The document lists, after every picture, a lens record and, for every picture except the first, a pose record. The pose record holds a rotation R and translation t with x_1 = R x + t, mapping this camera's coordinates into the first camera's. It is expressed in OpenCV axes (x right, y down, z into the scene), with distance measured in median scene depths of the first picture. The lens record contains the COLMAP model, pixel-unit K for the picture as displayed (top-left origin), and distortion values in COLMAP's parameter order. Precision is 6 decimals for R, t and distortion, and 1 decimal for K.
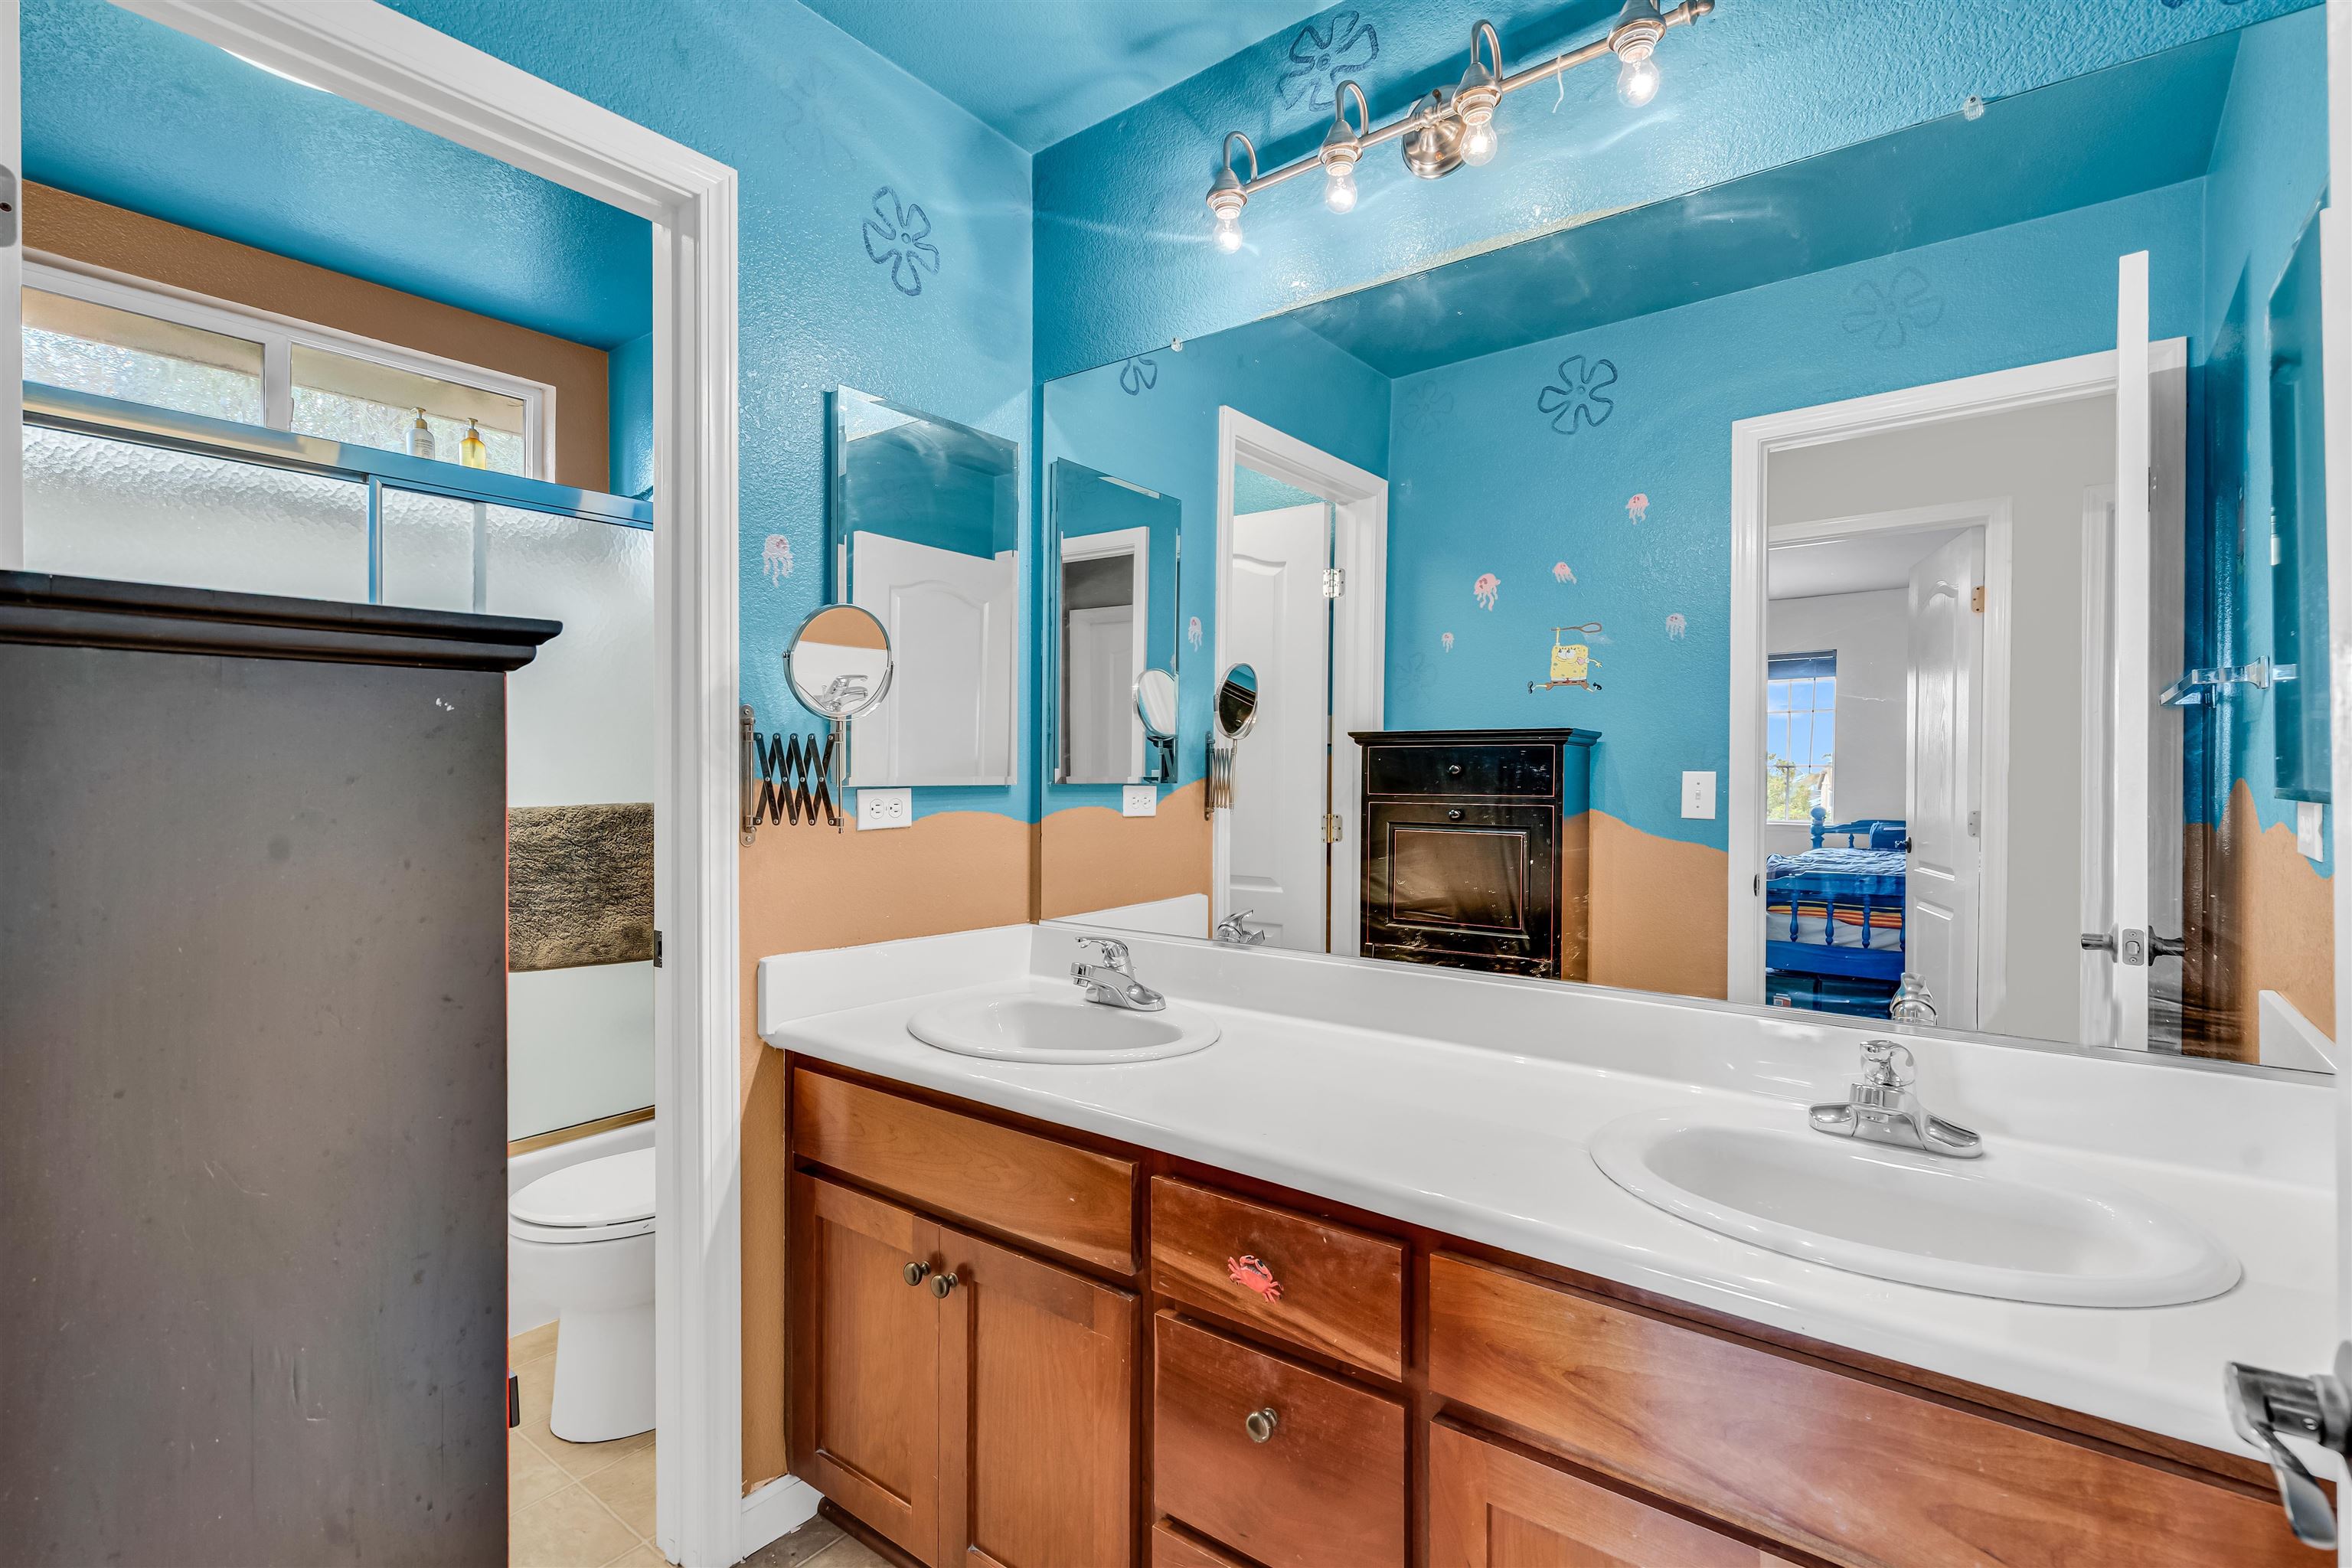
lens RADIAL K [[1082.8, 0, 1175.2], [0, 1082.8, 777.7], [0, 0, 1]] dist [0.019482, 0.000055]
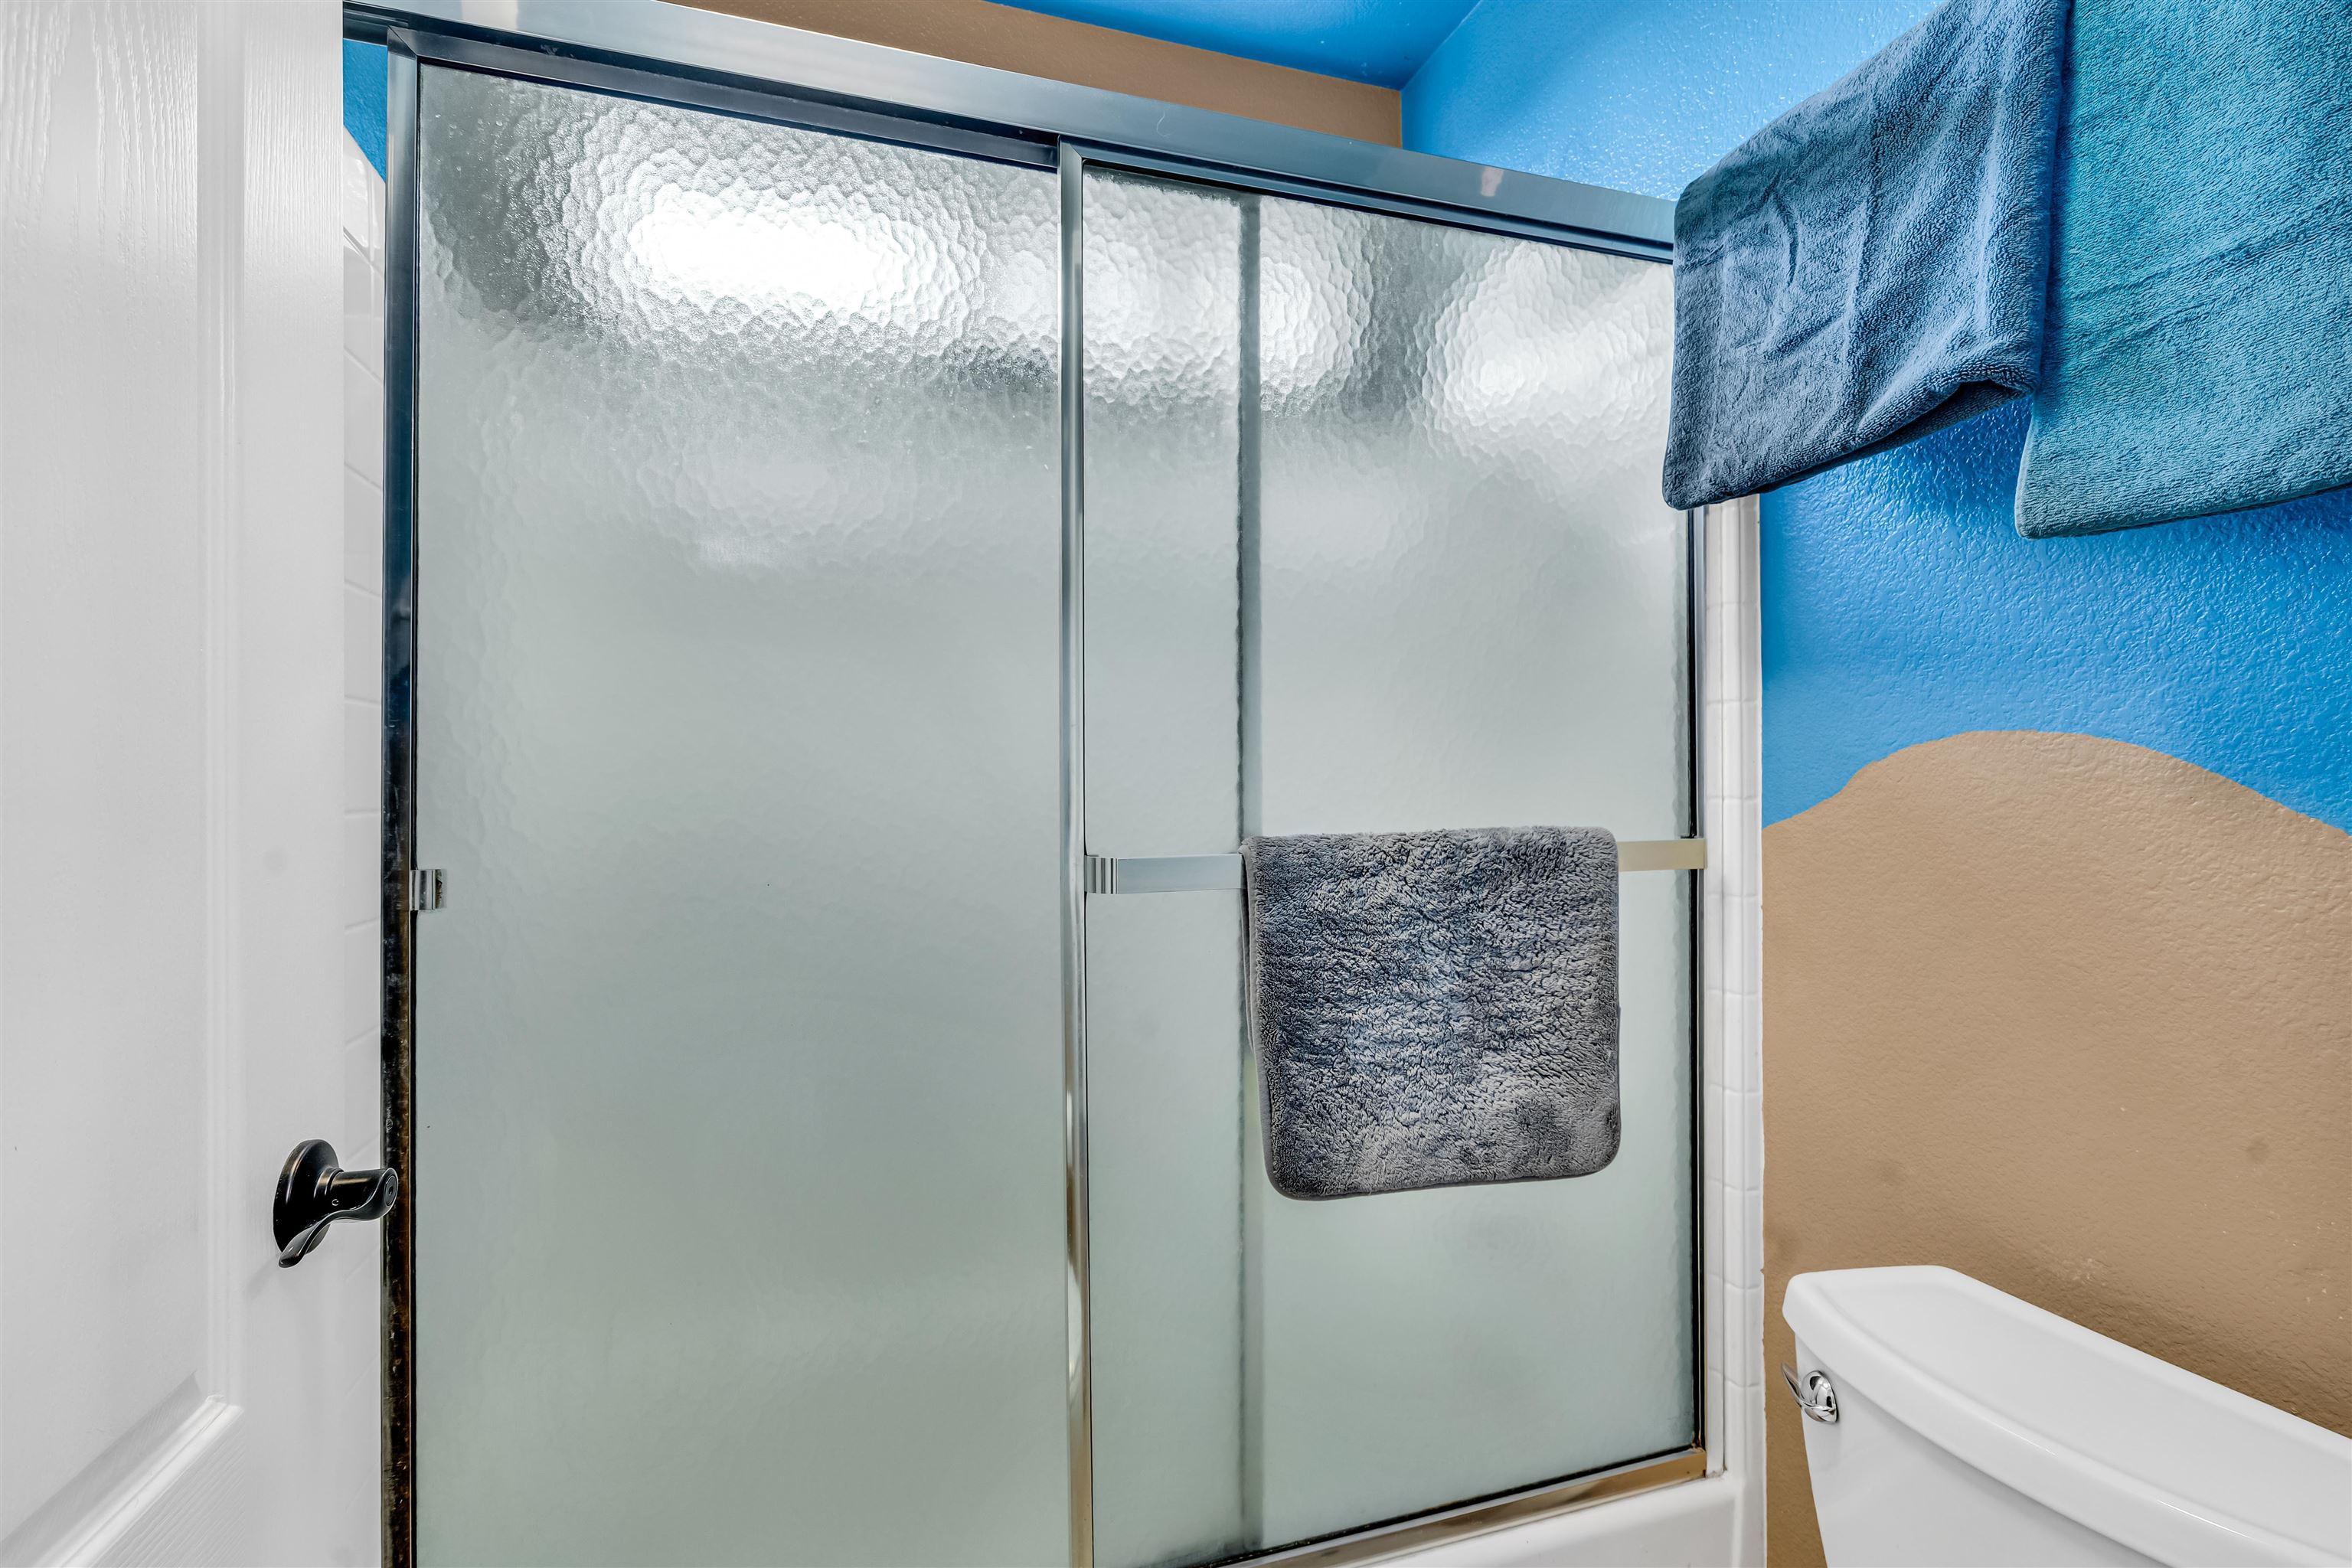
lens RADIAL K [[1082.8, 0, 1174.7], [0, 1082.8, 791.6], [0, 0, 1]] dist [0.019482, 0.000055]
pose [[0.837256, -0.010468, -0.546711, -0.390642], [0.008217, 0.999945, -0.006561, 0.010982], [0.546750, 0.001001, 0.837296, 0.563993]]
